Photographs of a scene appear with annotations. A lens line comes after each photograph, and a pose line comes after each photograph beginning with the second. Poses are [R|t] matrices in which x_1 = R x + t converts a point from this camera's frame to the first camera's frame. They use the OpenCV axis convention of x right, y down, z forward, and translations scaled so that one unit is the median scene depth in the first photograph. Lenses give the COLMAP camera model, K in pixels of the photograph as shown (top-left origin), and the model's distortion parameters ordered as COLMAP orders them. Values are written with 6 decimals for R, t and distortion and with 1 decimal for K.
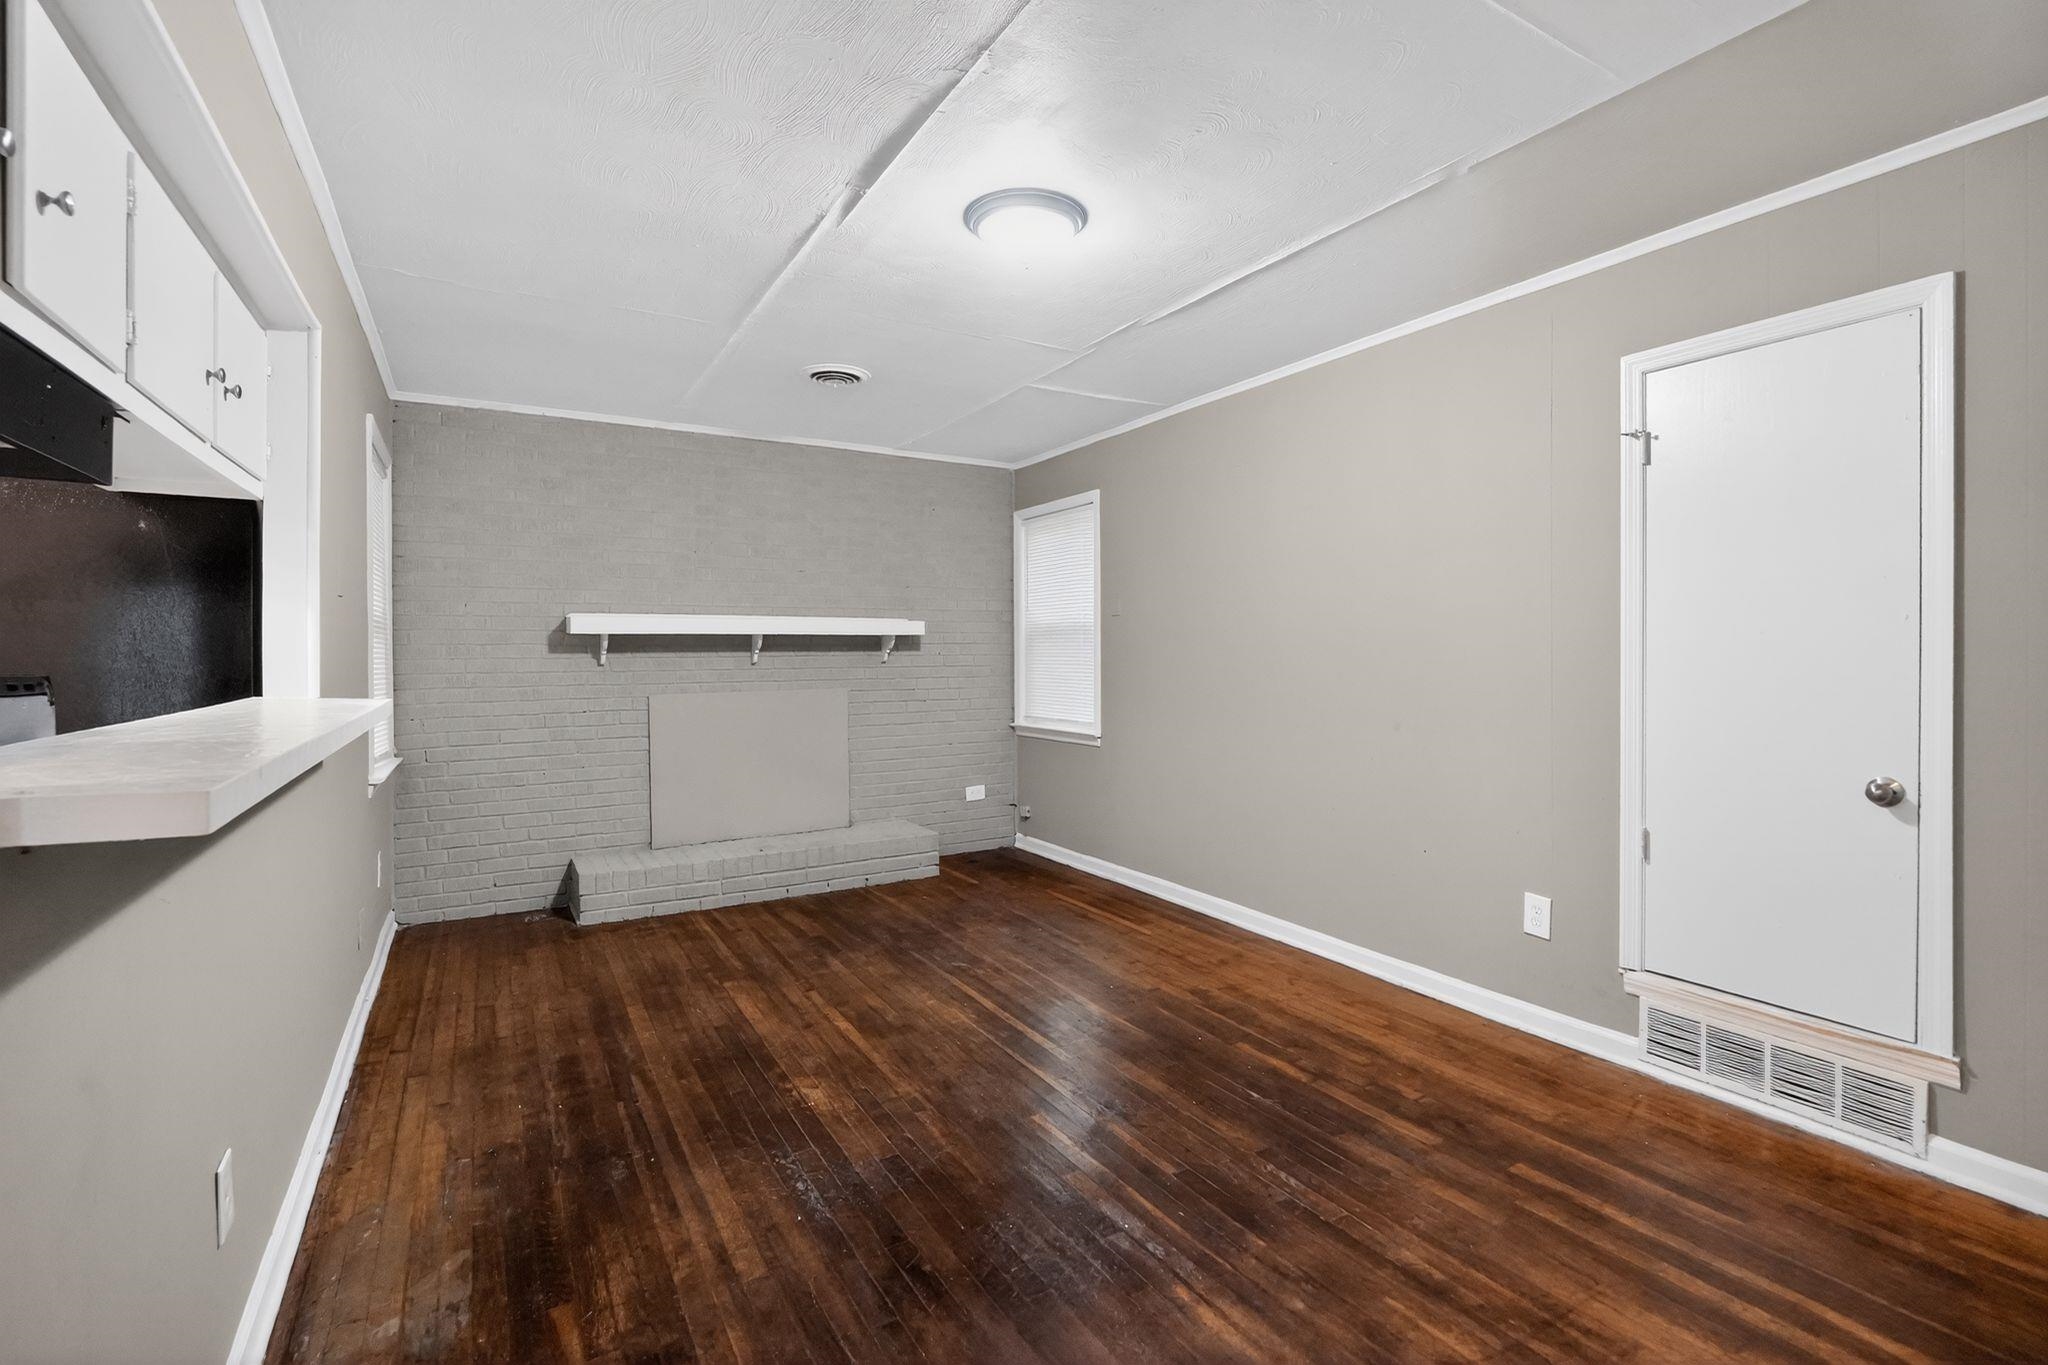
lens RADIAL K [[901.2, 0, 1061.7], [0, 901.2, 656.3], [0, 0, 1]] dist [-0.020303, 0.001460]
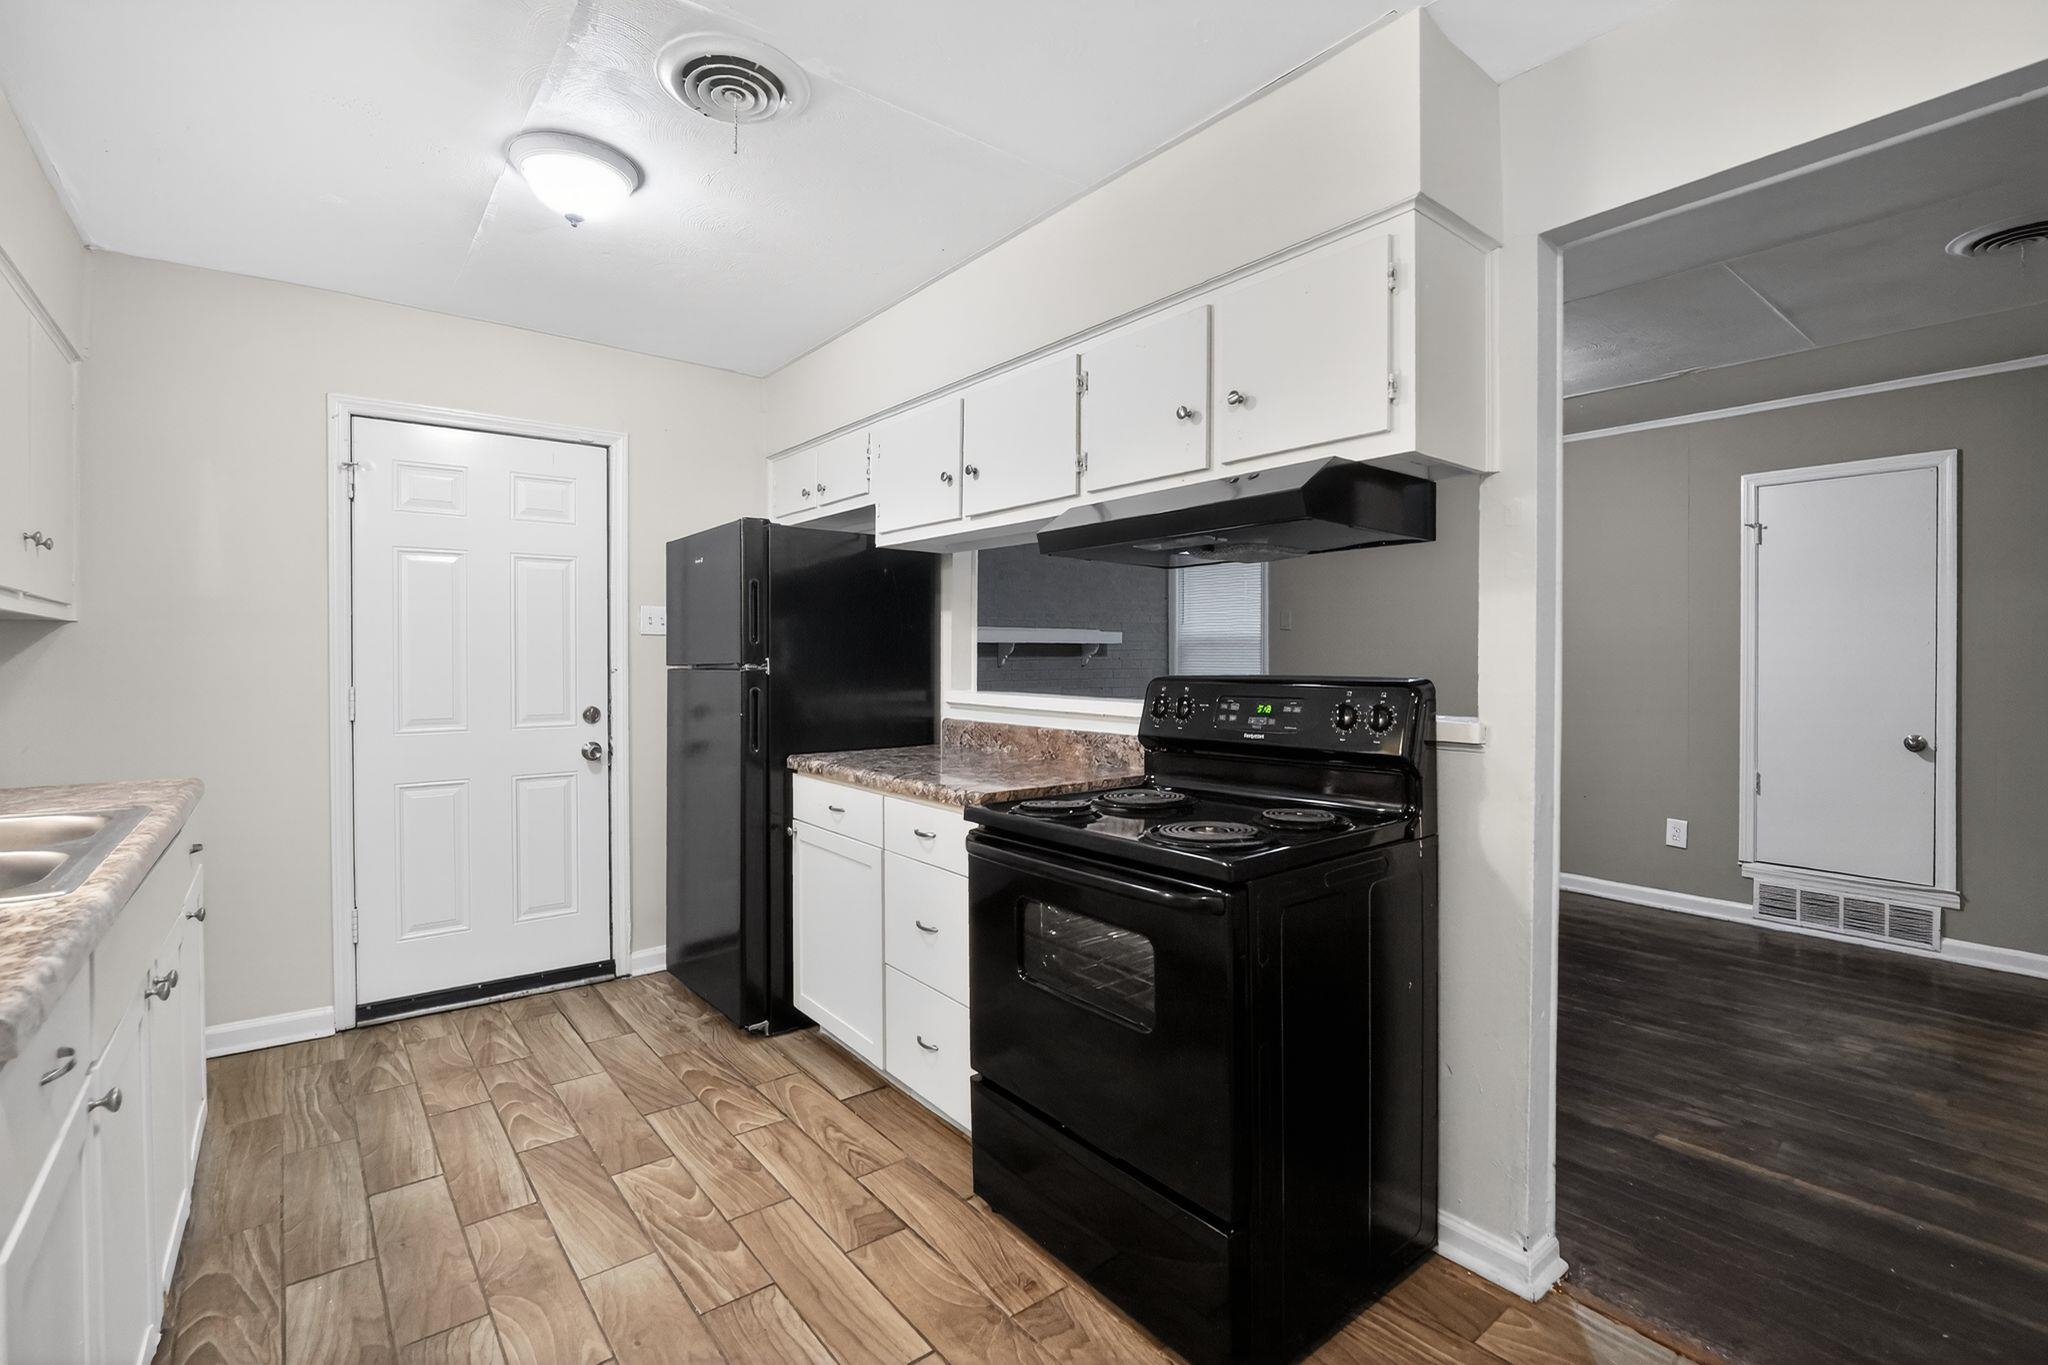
lens RADIAL K [[901.2, 0, 1030.5], [0, 901.2, 663.5], [0, 0, 1]] dist [-0.020303, 0.001460]
pose [[0.989055, 0.013226, 0.146955, -0.963403], [-0.012410, 0.999902, -0.006473, 0.026839], [-0.147026, 0.004578, 0.989122, -0.424831]]
